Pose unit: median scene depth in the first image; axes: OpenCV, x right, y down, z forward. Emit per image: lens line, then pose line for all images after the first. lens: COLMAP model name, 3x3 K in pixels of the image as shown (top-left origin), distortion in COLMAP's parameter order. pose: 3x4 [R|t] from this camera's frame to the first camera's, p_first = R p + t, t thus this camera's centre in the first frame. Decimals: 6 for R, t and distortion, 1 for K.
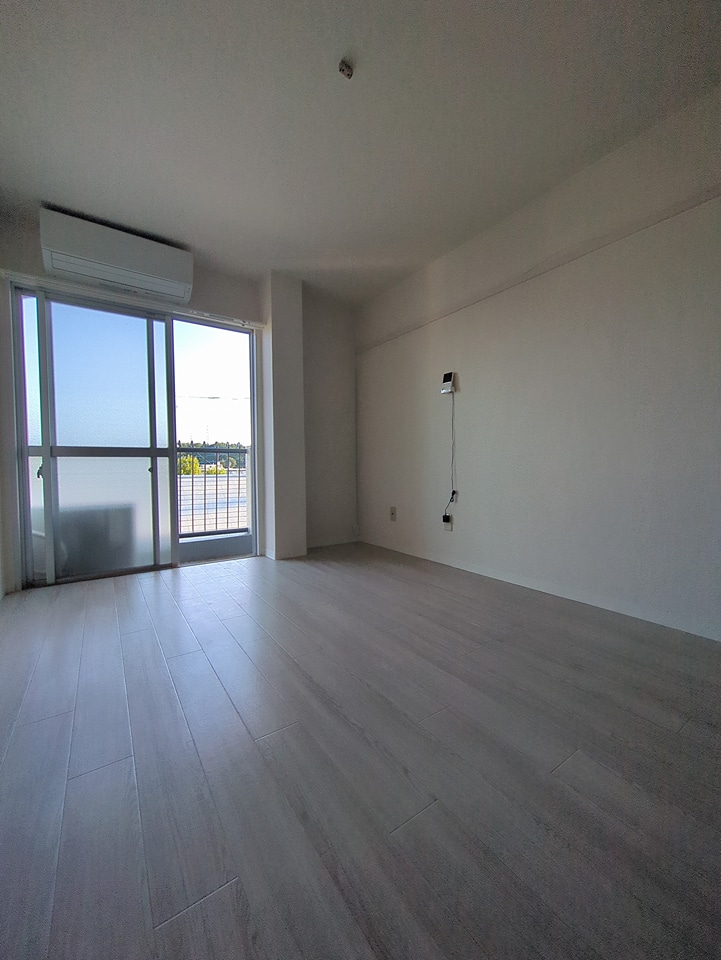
lens RADIAL K [[376.8, 0, 360.1], [0, 376.8, 481.7], [0, 0, 1]] dist [-0.001244, 0.000655]
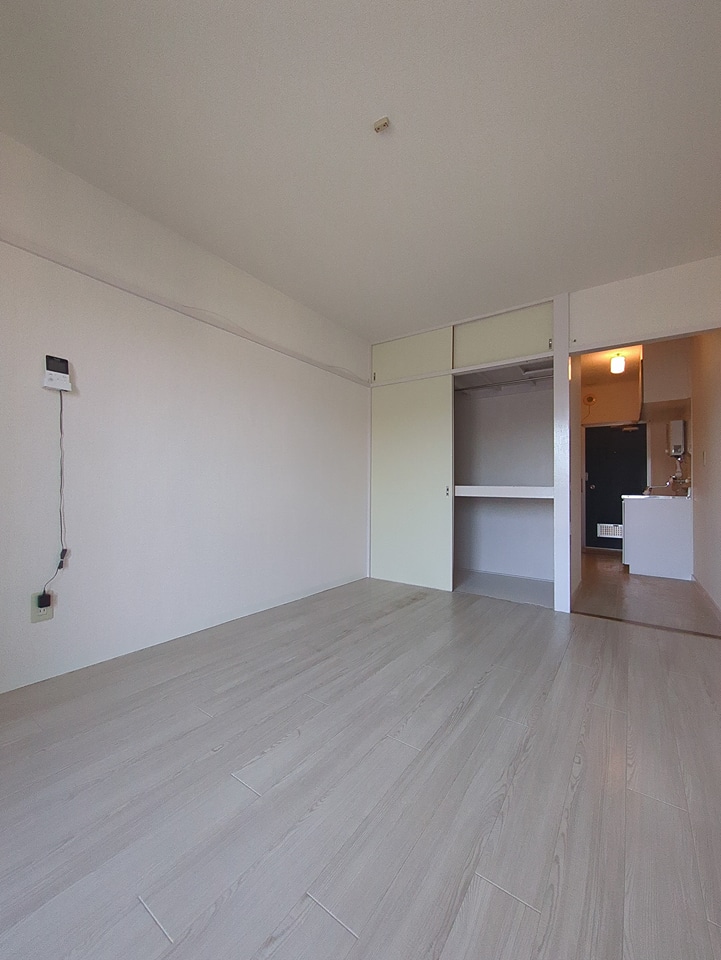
lens RADIAL K [[376.8, 0, 360.1], [0, 376.8, 481.7], [0, 0, 1]] dist [-0.001244, 0.000655]
pose [[-0.337378, 0.030944, 0.940860, -0.710267], [0.035225, 0.999175, -0.020231, -0.082260], [-0.940710, 0.026316, -0.338190, 1.069343]]
